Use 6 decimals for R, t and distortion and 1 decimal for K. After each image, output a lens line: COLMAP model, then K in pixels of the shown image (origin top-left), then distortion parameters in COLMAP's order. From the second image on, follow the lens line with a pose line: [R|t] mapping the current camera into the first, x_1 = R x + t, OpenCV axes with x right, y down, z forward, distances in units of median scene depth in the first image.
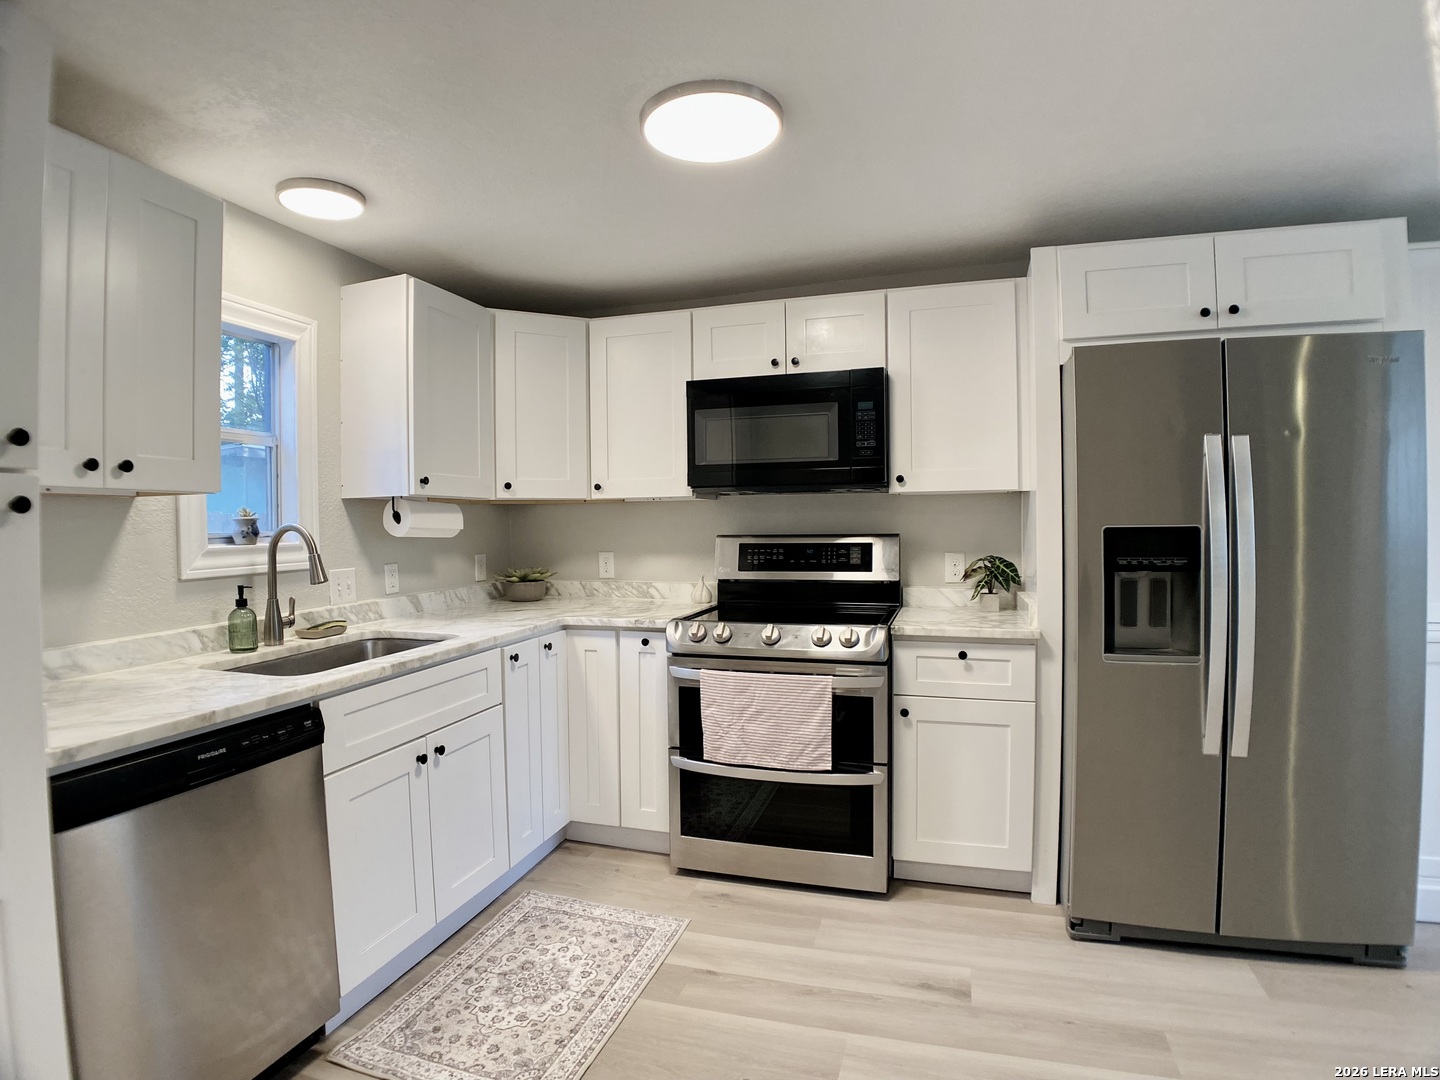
lens RADIAL K [[769.1, 0, 712.5], [0, 769.1, 533.5], [0, 0, 1]] dist [-0.089216, 0.016097]
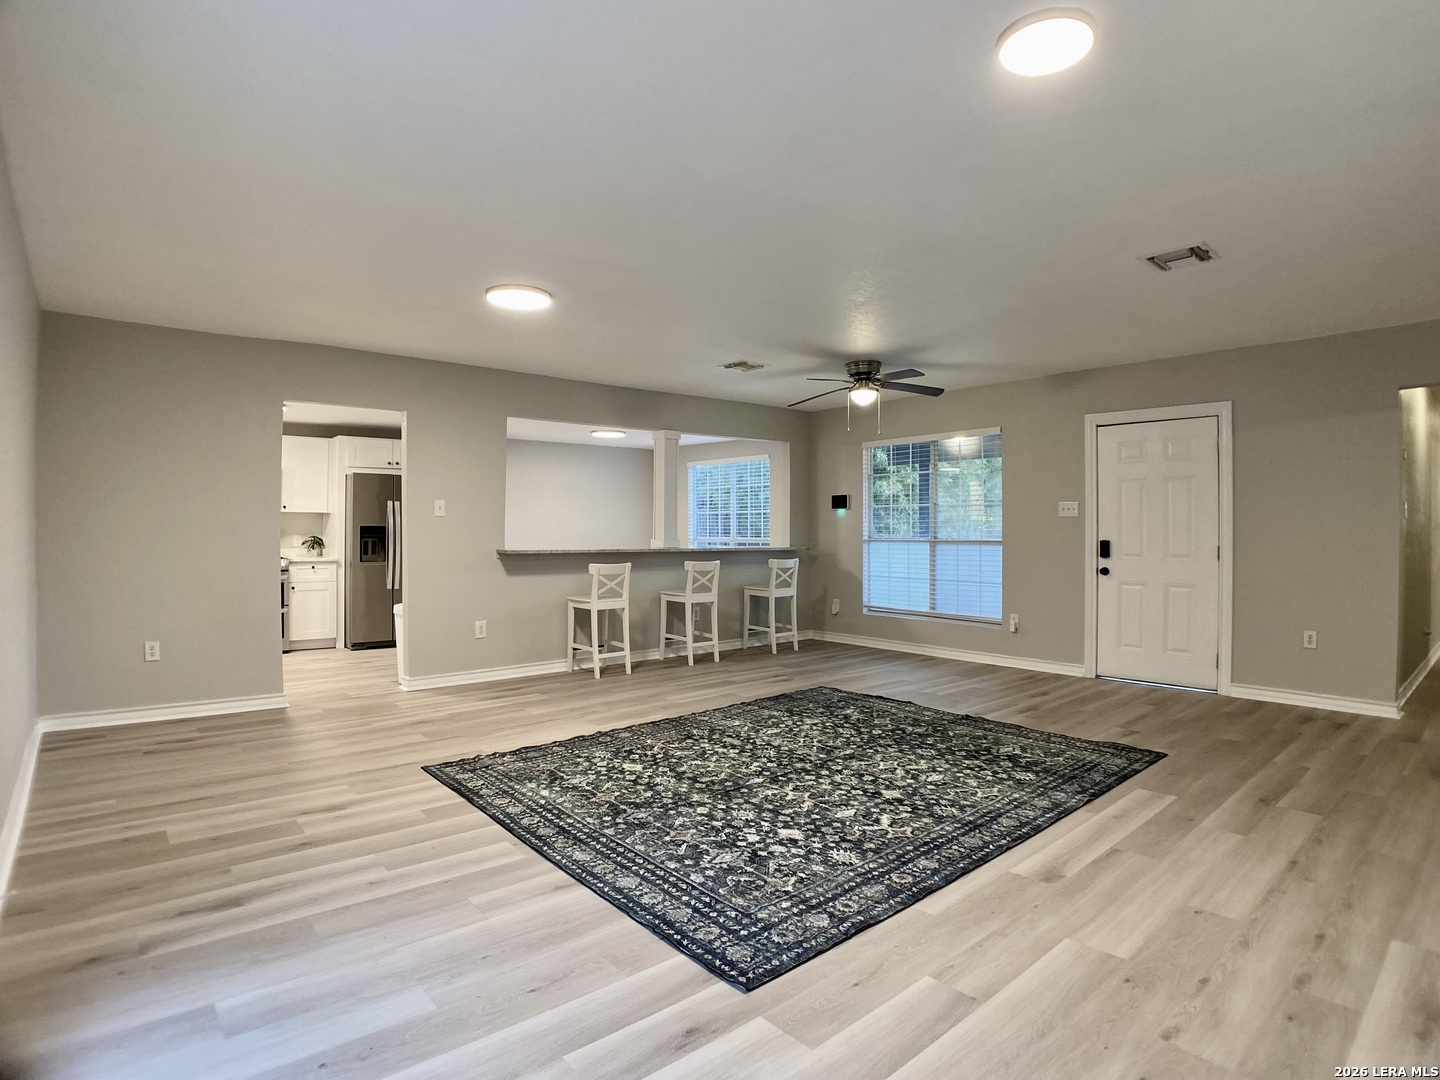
lens RADIAL K [[769.1, 0, 712.5], [0, 769.1, 533.5], [0, 0, 1]] dist [-0.089216, 0.016097]
pose [[0.531612, 0.011996, 0.846903, -1.376295], [-0.004101, 0.999924, -0.011589, 0.054595], [-0.846978, 0.002687, 0.531621, -1.959306]]
